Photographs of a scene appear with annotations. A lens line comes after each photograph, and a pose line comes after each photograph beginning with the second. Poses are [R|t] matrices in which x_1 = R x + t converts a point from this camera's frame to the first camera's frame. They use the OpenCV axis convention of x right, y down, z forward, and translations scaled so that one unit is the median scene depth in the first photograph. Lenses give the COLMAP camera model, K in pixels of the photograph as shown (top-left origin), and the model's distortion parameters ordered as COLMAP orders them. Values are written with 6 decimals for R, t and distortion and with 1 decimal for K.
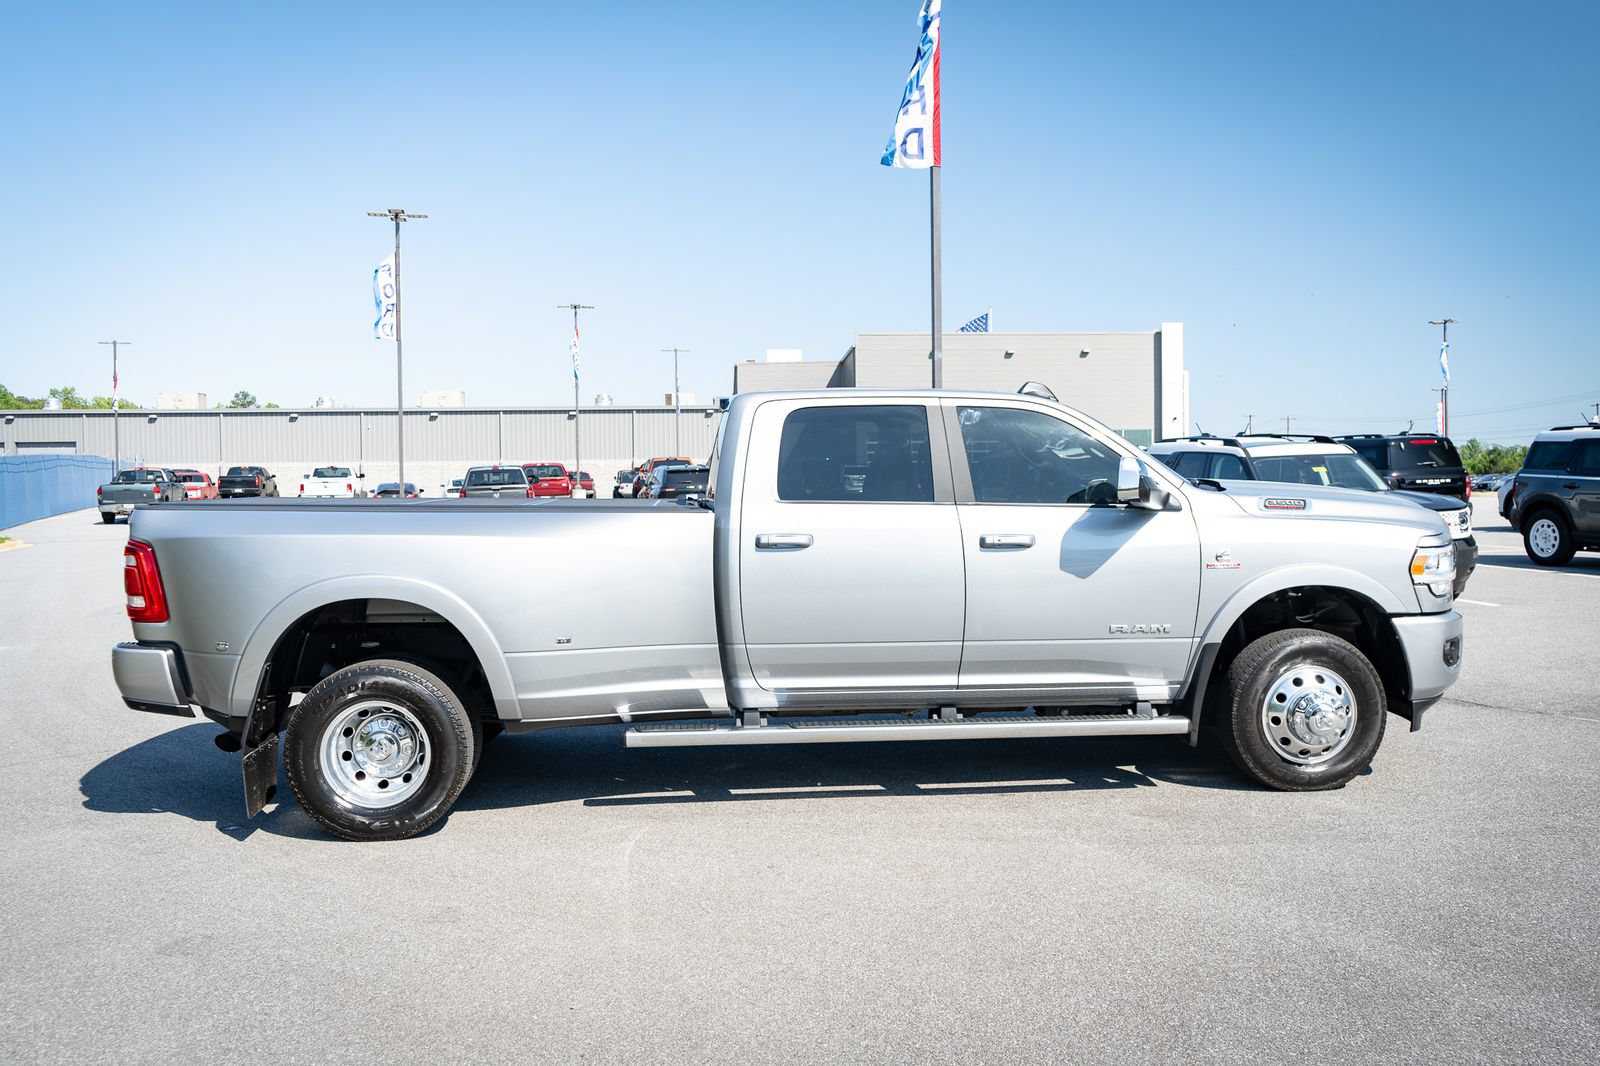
lens RADIAL K [[1546.2, 0, 1003.4], [0, 1546.2, 529.7], [0, 0, 1]] dist [0.023915, 0.012903]
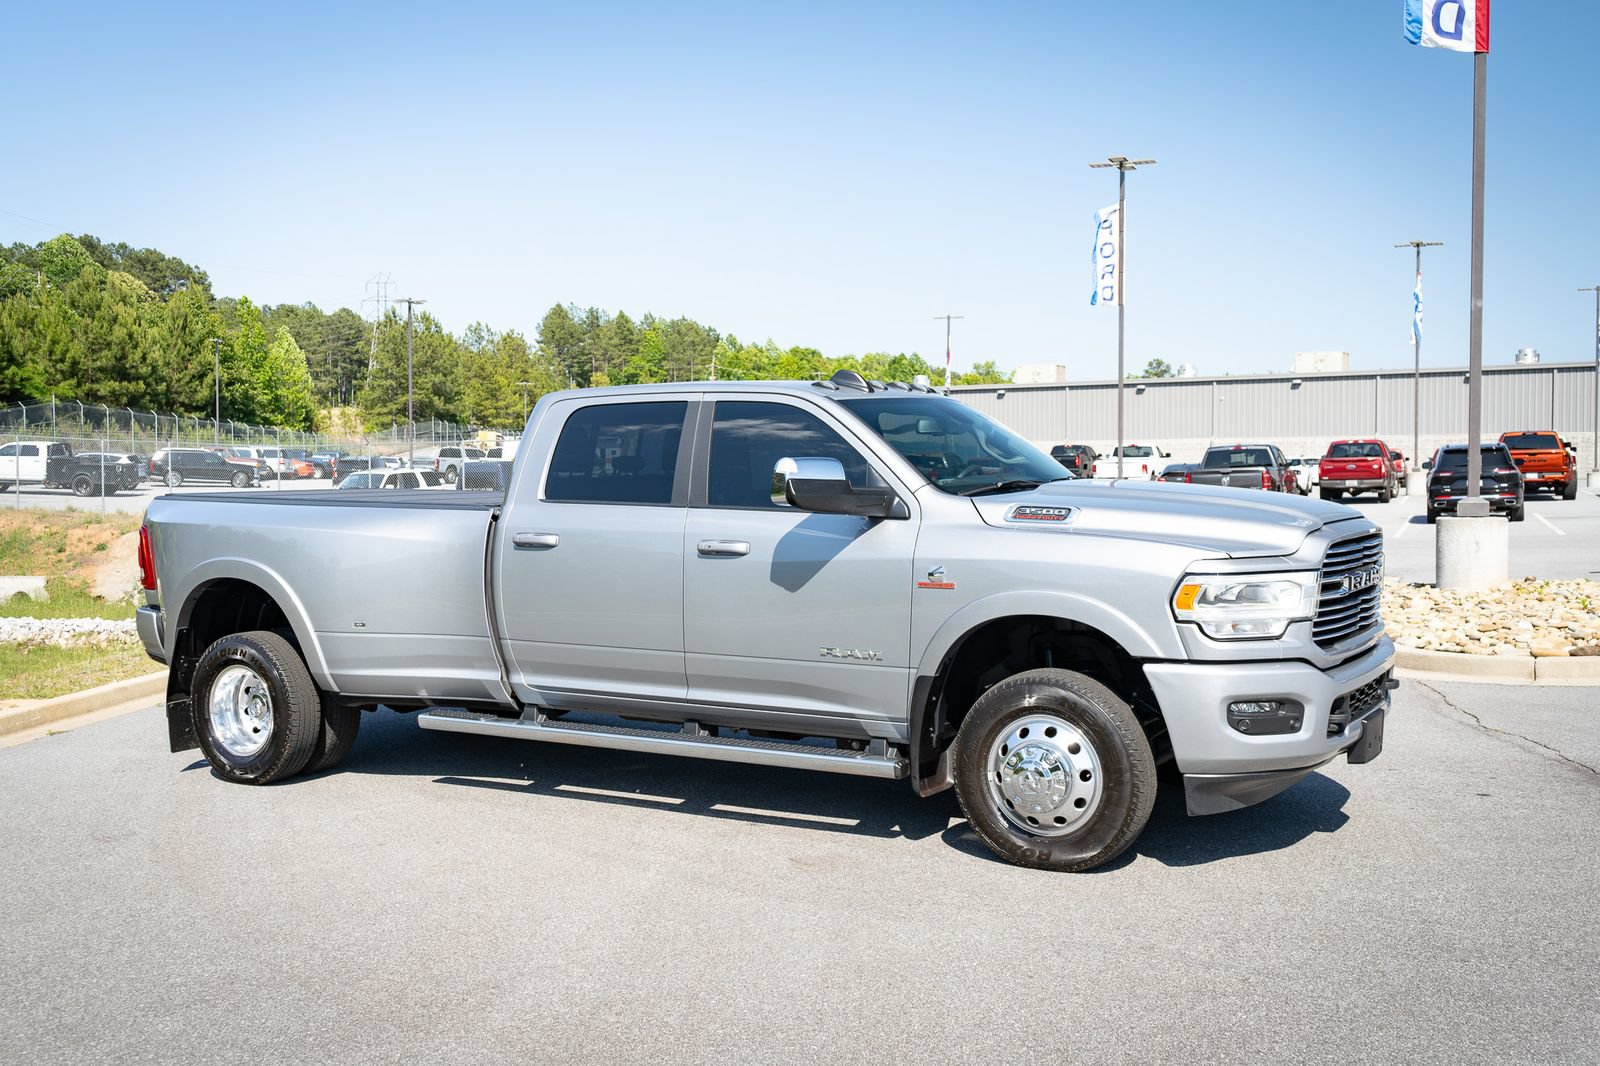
lens RADIAL K [[1957.0, 0, 800.0], [0, 1957.0, 533.0], [0, 0, 1]] dist [-0.006264, 0.021550]
pose [[0.744029, 0.028057, -0.667558, 0.794264], [-0.022541, 0.999603, 0.016890, -0.021280], [0.667767, 0.002481, 0.744366, 0.159201]]
